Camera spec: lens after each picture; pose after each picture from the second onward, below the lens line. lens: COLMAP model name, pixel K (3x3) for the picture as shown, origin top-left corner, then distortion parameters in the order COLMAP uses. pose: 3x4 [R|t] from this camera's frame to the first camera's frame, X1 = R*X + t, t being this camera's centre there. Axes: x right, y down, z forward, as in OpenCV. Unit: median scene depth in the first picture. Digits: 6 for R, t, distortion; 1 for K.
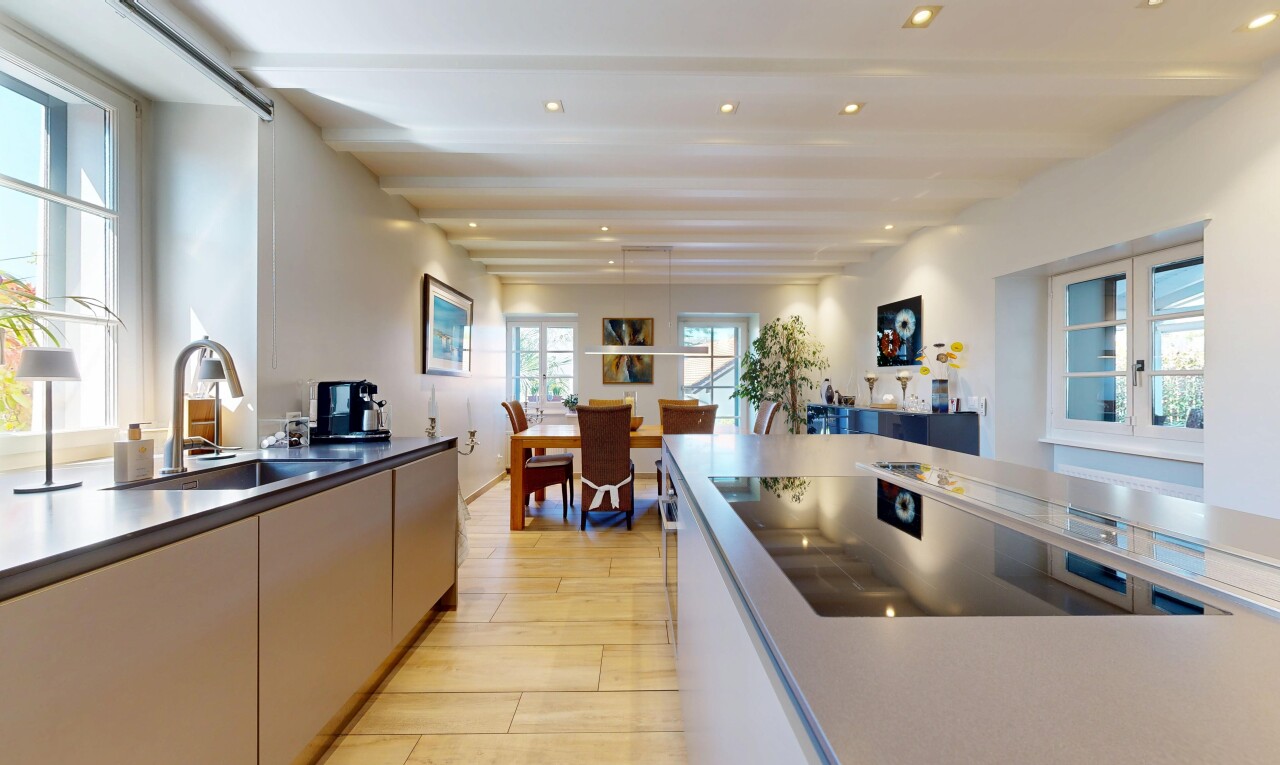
lens RADIAL K [[430.7, 0, 640.0], [0, 430.7, 382.5], [0, 0, 1]] dist [-0.004626, -0.000025]
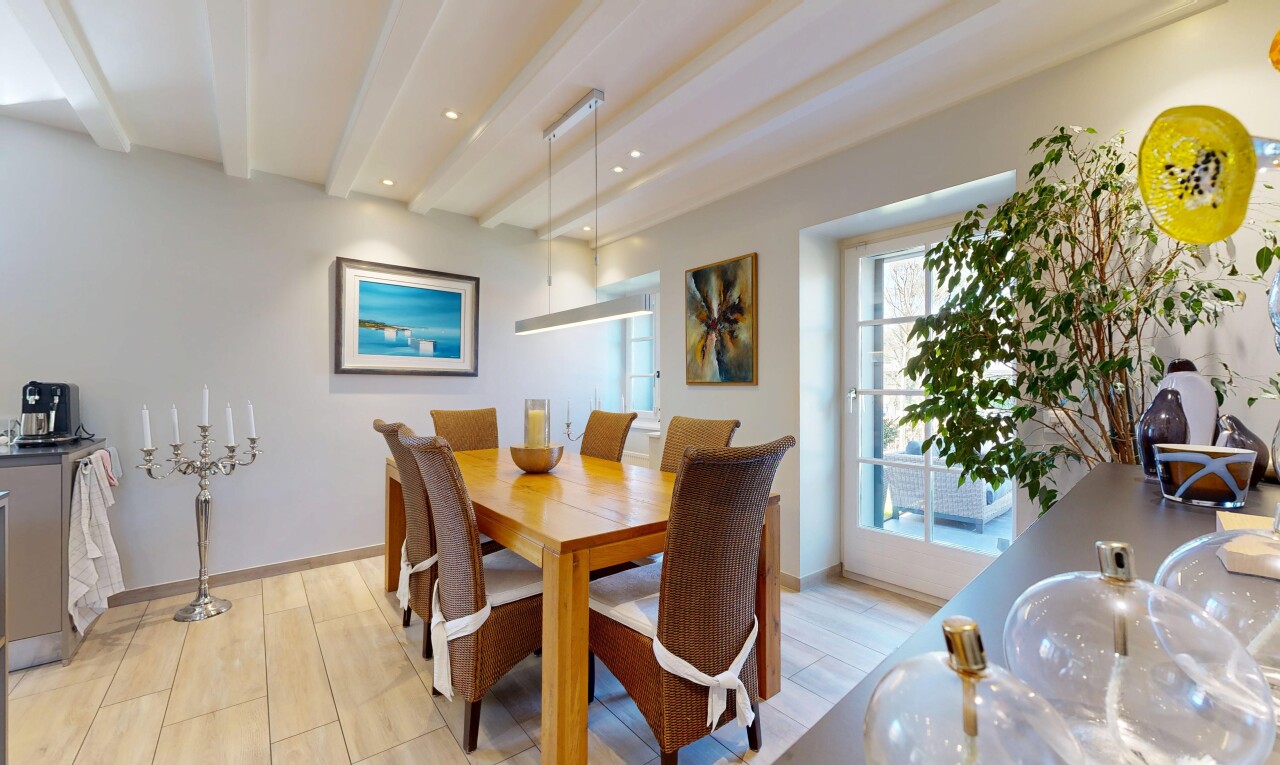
lens RADIAL K [[490.9, 0, 640.0], [0, 490.9, 382.5], [0, 0, 1]] dist [-0.000230, 0.000015]
pose [[0.607043, -0.006559, -0.794642, 0.404119], [0.002242, 0.999976, -0.006540, 0.004488], [0.794666, 0.002189, 0.607043, 0.548092]]
